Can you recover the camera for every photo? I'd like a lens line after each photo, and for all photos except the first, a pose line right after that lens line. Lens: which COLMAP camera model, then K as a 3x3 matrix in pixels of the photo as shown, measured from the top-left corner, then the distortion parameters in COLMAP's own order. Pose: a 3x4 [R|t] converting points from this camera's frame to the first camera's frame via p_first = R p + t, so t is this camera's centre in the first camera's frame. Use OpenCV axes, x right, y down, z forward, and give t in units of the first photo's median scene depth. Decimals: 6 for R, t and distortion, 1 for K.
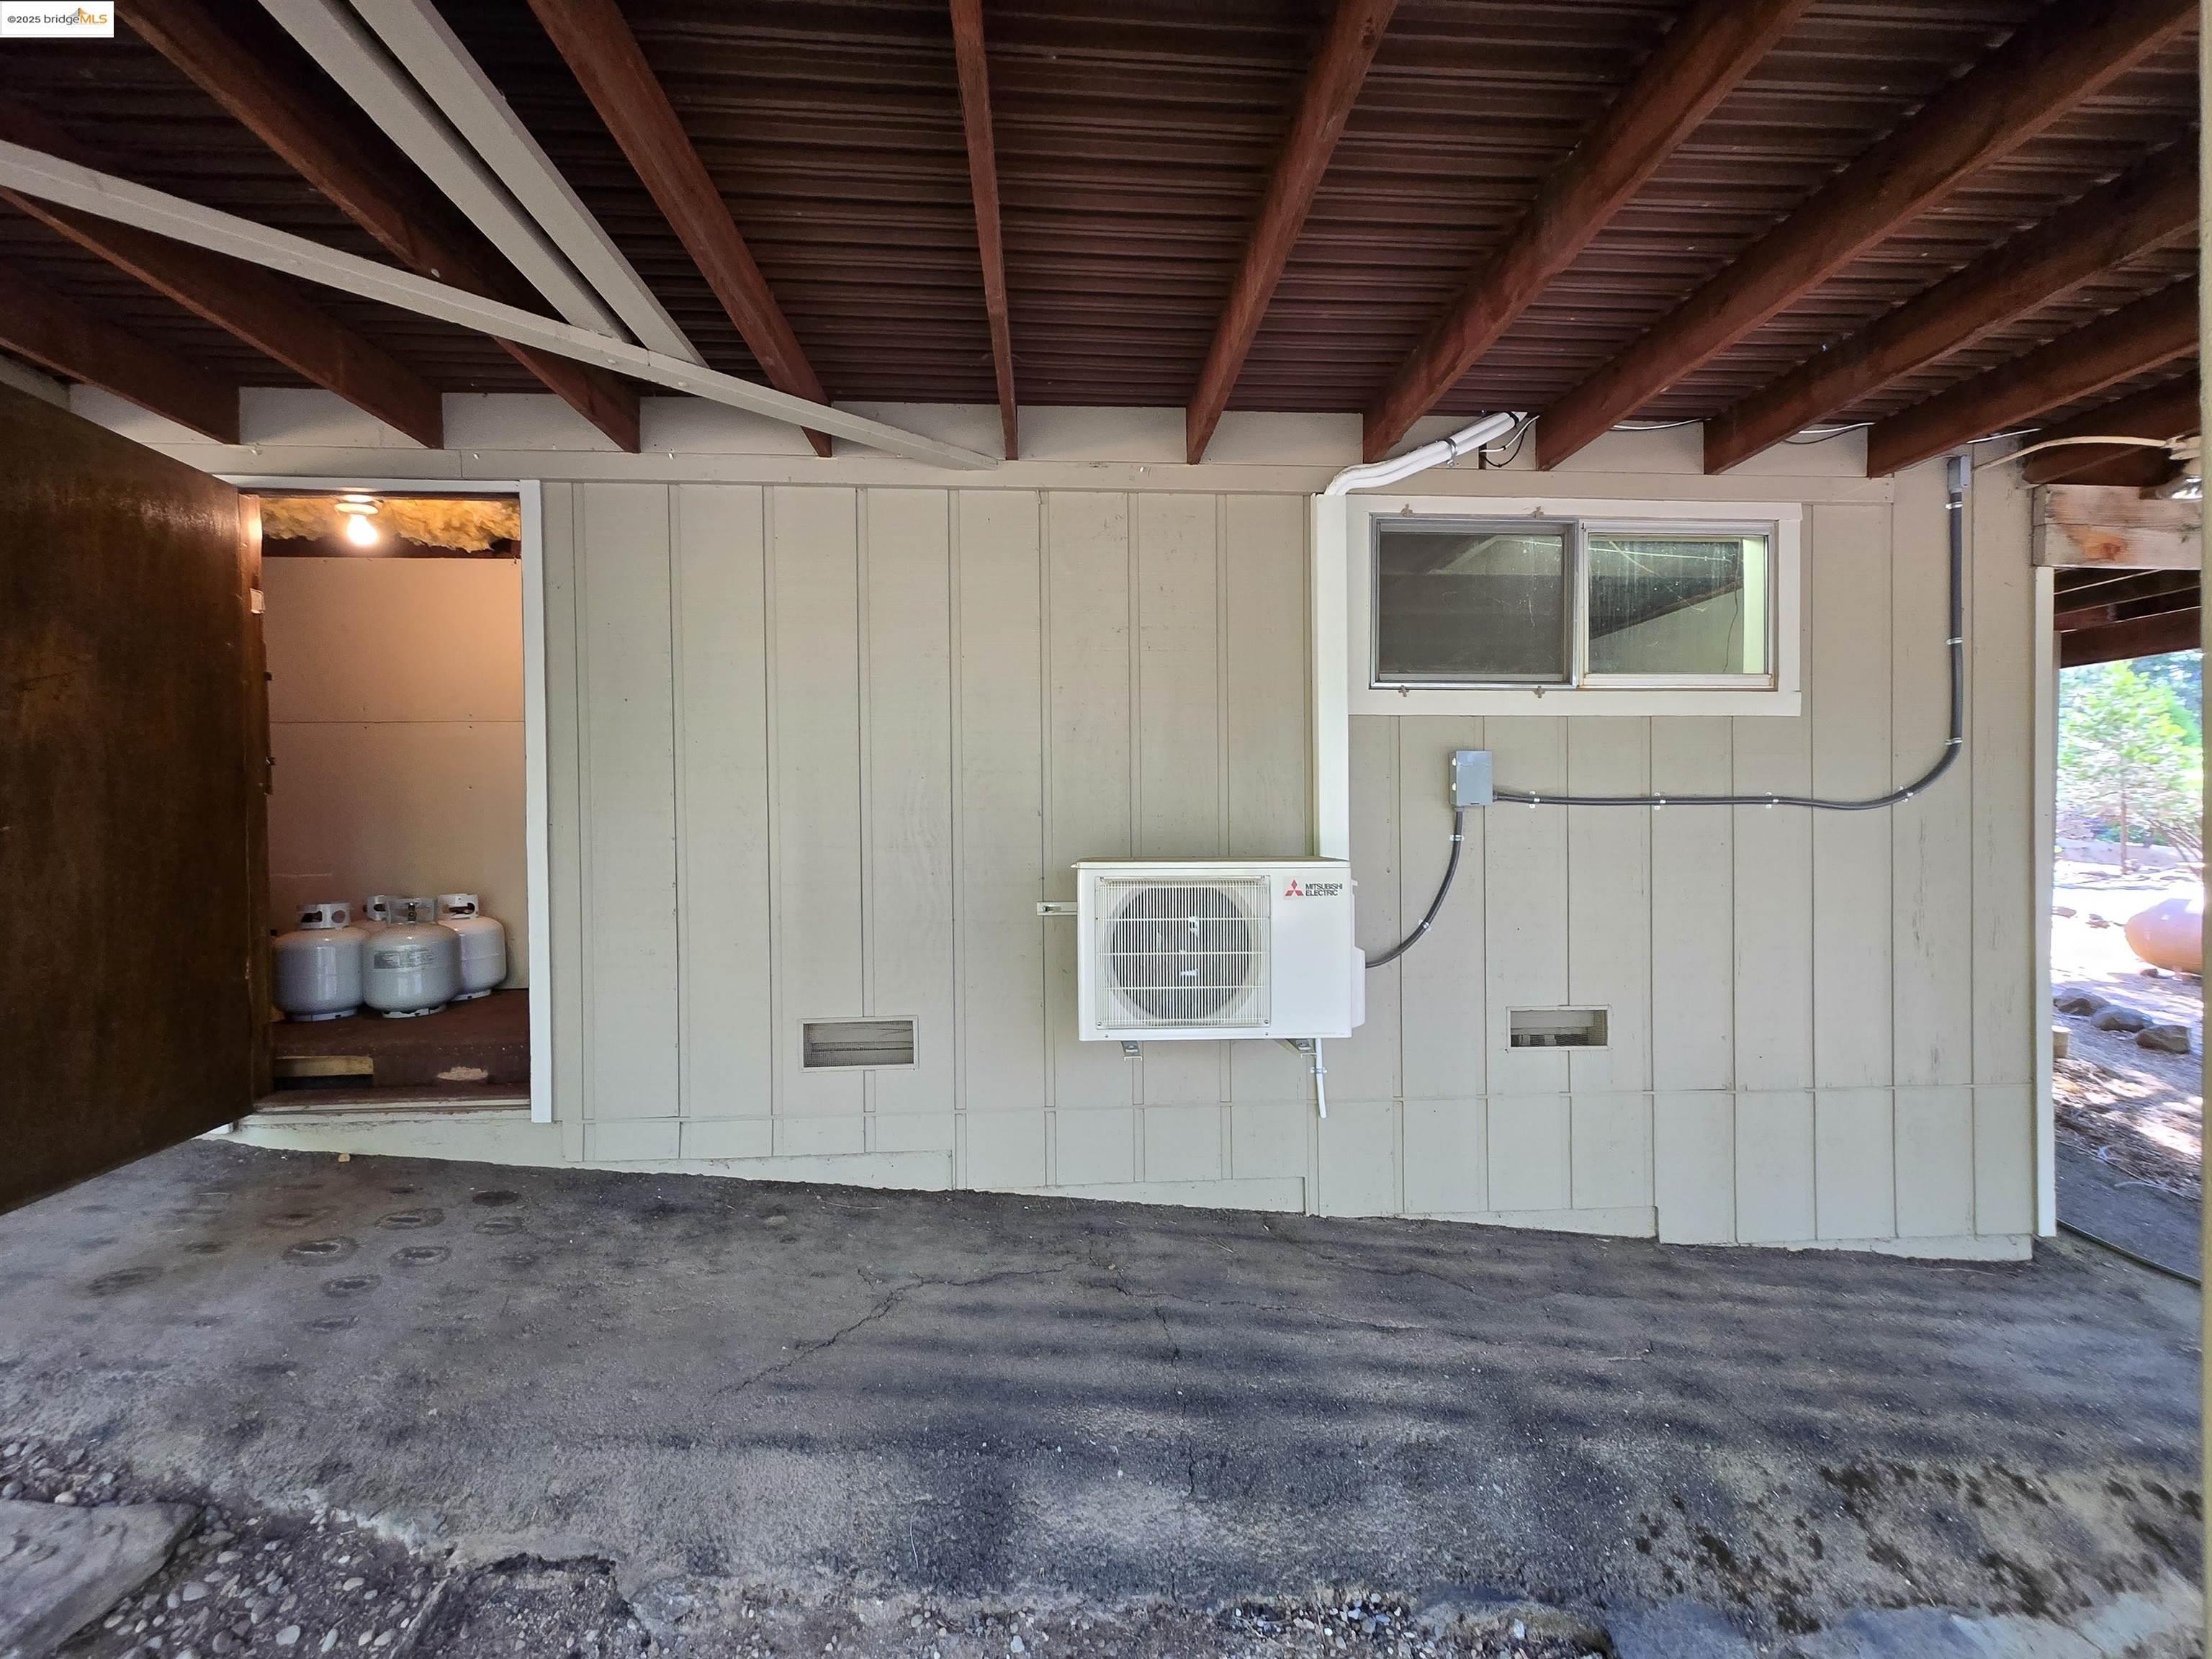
lens RADIAL K [[904.3, 0, 1103.0], [0, 904.3, 832.6], [0, 0, 1]] dist [0.013143, 0.000192]
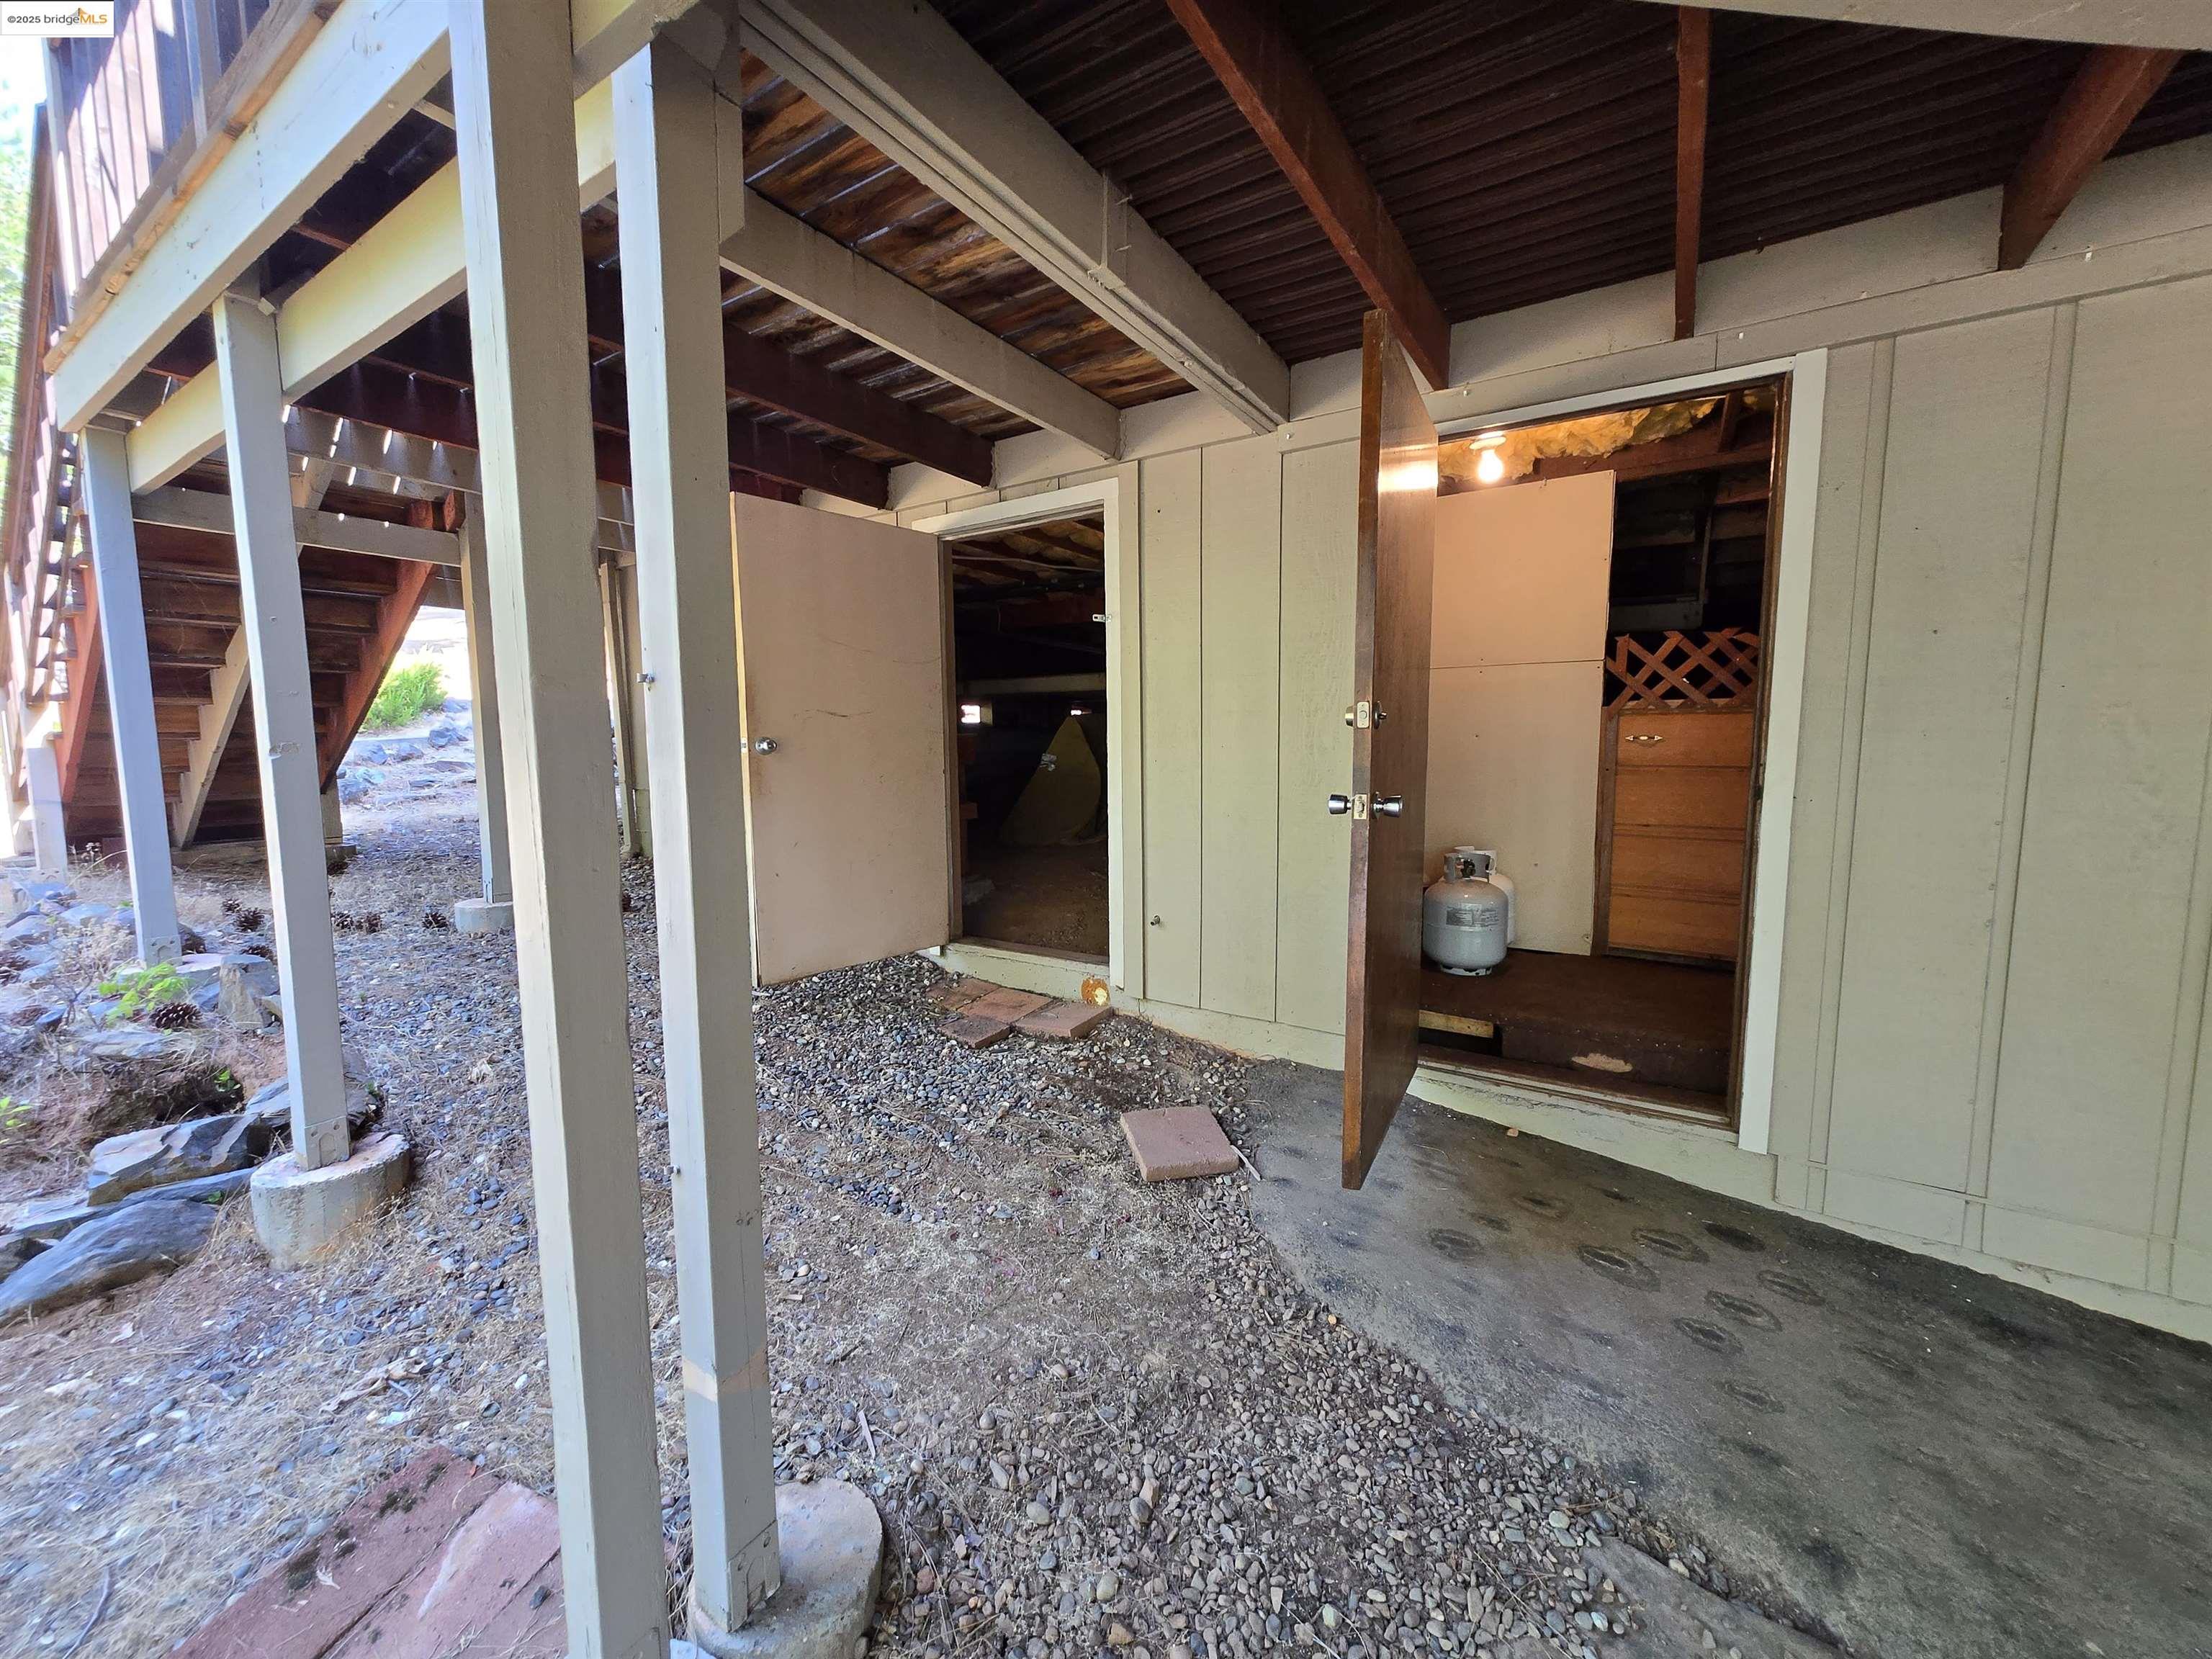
lens RADIAL K [[878.8, 0, 1109.7], [0, 878.8, 835.8], [0, 0, 1]] dist [0.000818, 0.000125]
pose [[0.810762, 0.072269, -0.580898, -0.675772], [-0.026657, 0.995879, 0.086691, -0.024854], [0.584769, -0.054800, 0.809347, 0.020587]]
